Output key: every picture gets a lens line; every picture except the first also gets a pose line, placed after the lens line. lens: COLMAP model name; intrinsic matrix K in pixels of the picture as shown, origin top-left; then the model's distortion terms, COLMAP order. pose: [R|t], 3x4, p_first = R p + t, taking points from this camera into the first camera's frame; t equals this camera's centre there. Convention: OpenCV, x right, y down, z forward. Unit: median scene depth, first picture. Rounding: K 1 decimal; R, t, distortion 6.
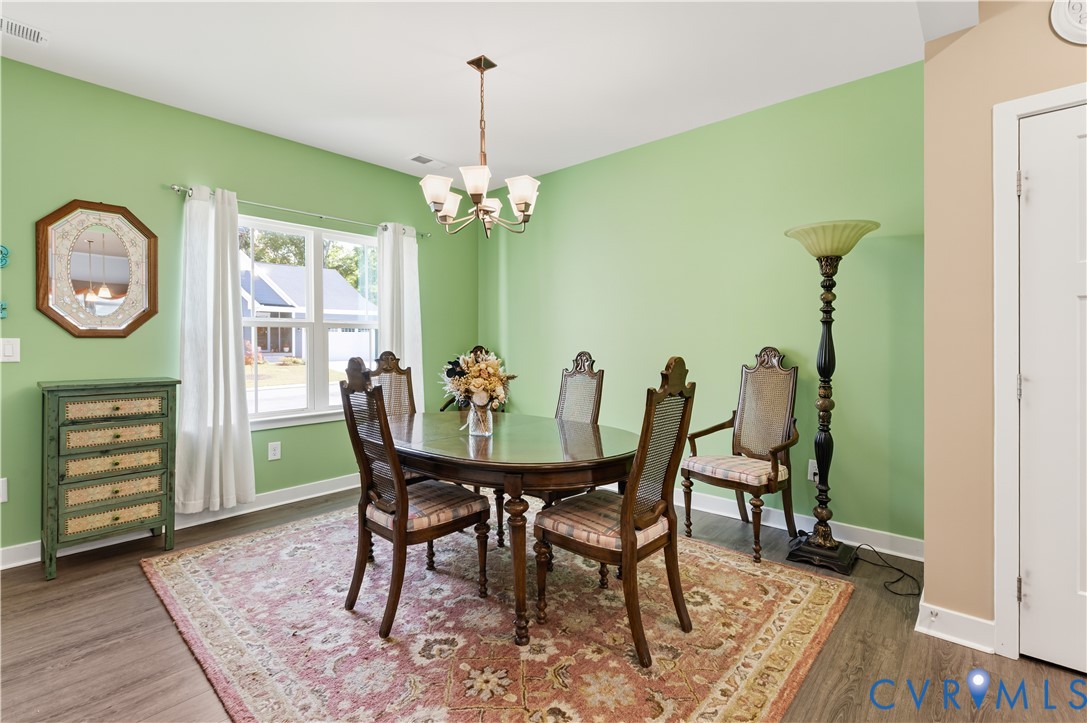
lens RADIAL K [[494.6, 0, 539.0], [0, 494.6, 340.5], [0, 0, 1]] dist [-0.000268, -0.000187]
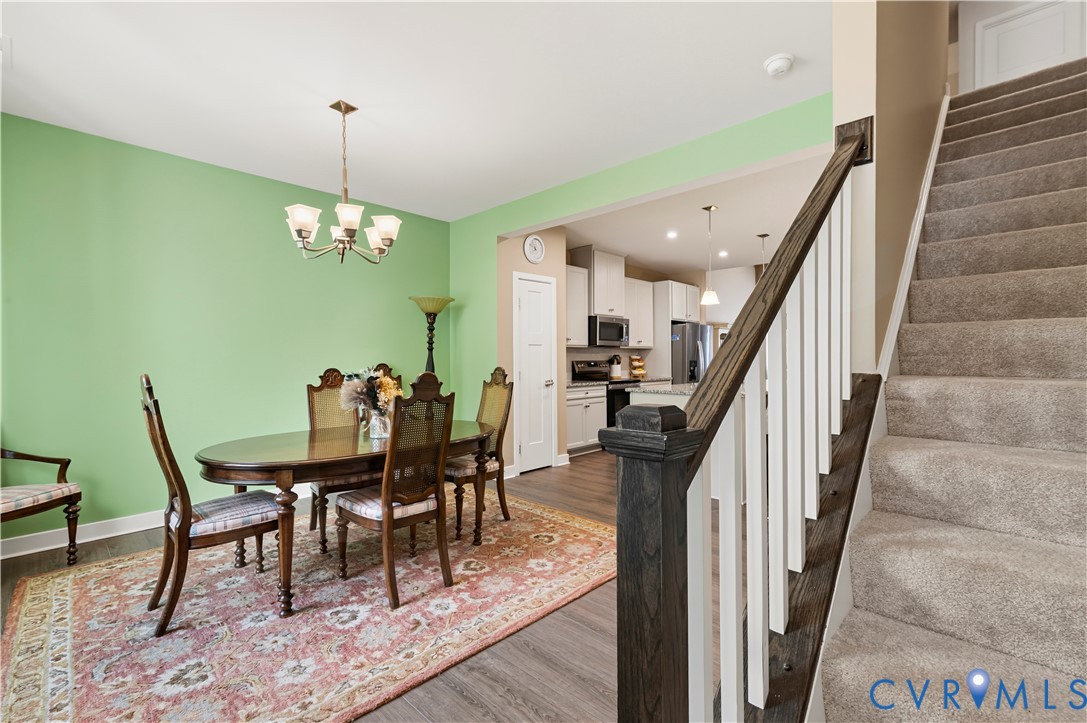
lens RADIAL K [[481.1, 0, 544.3], [0, 481.1, 357.7], [0, 0, 1]] dist [-0.000225, -0.000401]
pose [[0.033866, 0.004516, 0.999416, -1.523727], [0.002032, 0.999987, -0.004587, 0.003783], [-0.999424, 0.002186, 0.033857, 0.686163]]
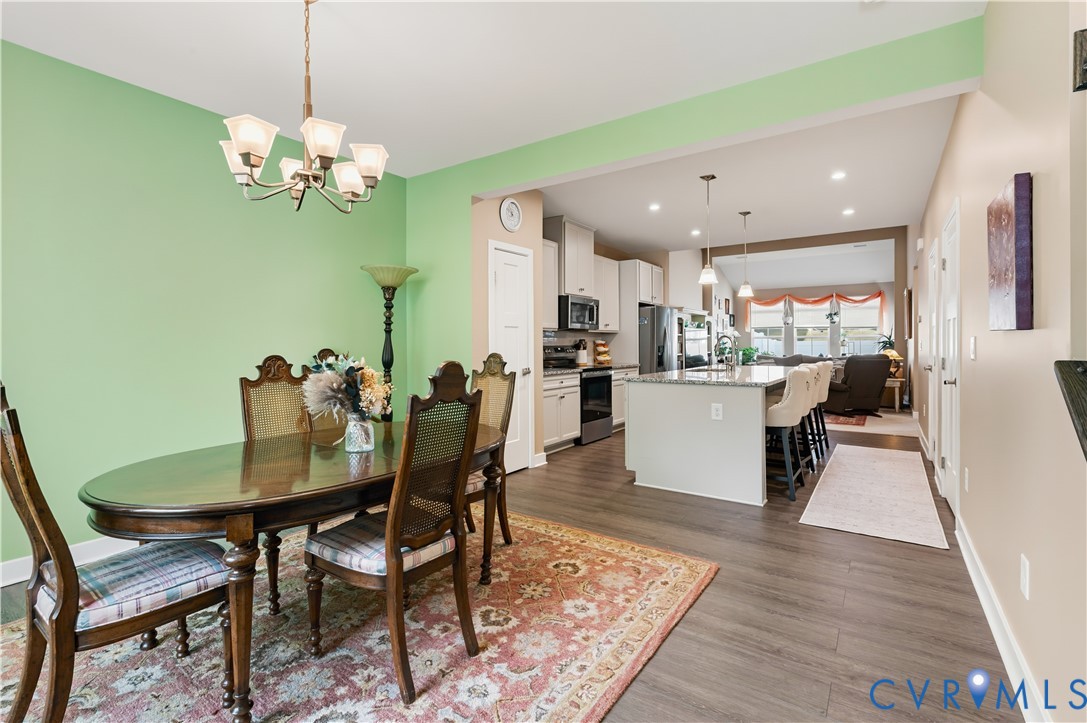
lens RADIAL K [[496.9, 0, 542.9], [0, 496.9, 345.8], [0, 0, 1]] dist [-0.000392, -0.003773]
pose [[-0.129474, -0.001242, 0.991582, -1.233602], [0.001120, 0.999998, 0.001399, 0.005939], [-0.991582, 0.001292, -0.129473, 0.962990]]
